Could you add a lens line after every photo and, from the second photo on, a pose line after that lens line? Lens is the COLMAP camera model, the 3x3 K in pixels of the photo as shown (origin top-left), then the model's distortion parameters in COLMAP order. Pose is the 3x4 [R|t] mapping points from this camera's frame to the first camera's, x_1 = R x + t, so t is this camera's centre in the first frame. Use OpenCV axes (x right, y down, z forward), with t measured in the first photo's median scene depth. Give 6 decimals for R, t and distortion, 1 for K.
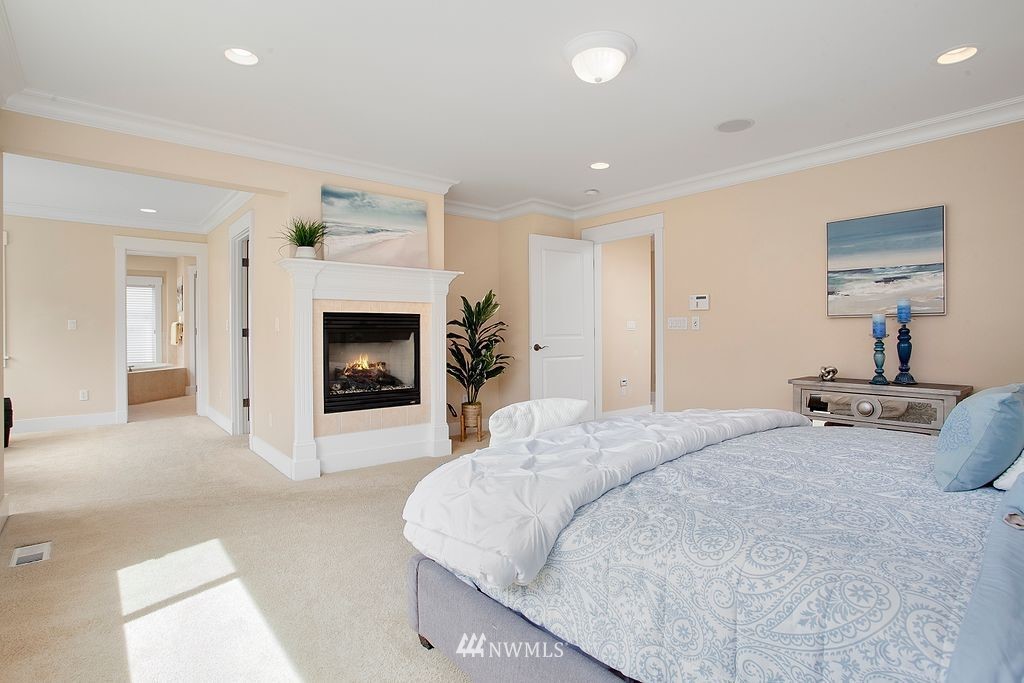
lens RADIAL K [[527.6, 0, 519.4], [0, 527.6, 338.3], [0, 0, 1]] dist [-0.063085, 0.033469]
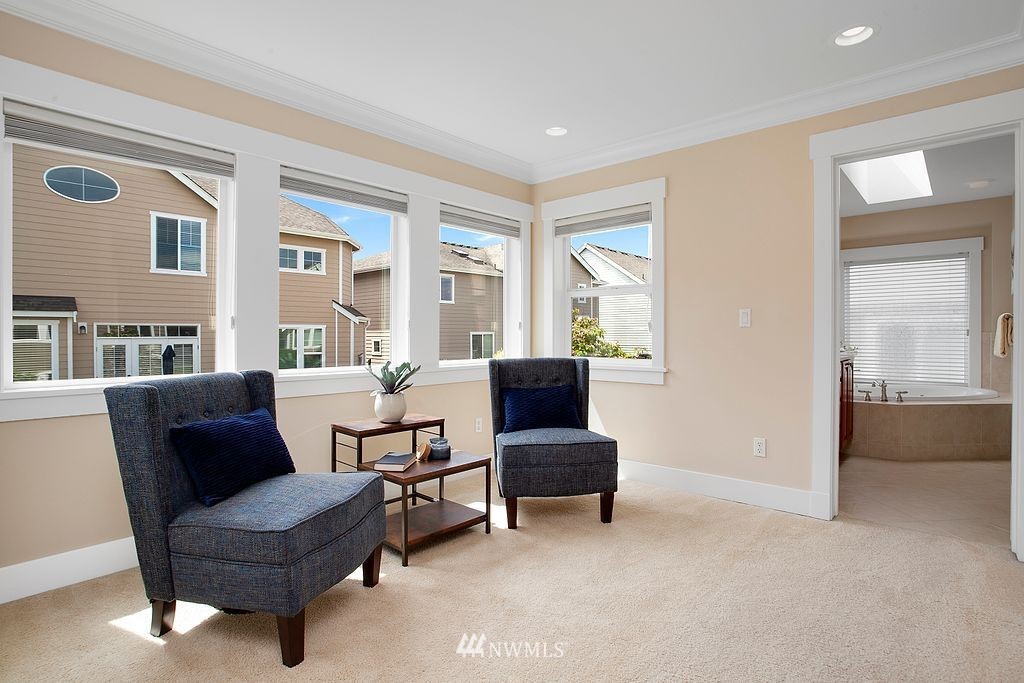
lens RADIAL K [[527.6, 0, 519.4], [0, 527.6, 338.3], [0, 0, 1]] dist [-0.063085, 0.033469]
pose [[0.152033, 0.011571, -0.988308, -0.461697], [-0.016151, 0.999827, 0.009222, -0.007543], [0.988243, 0.014560, 0.152194, 0.893994]]
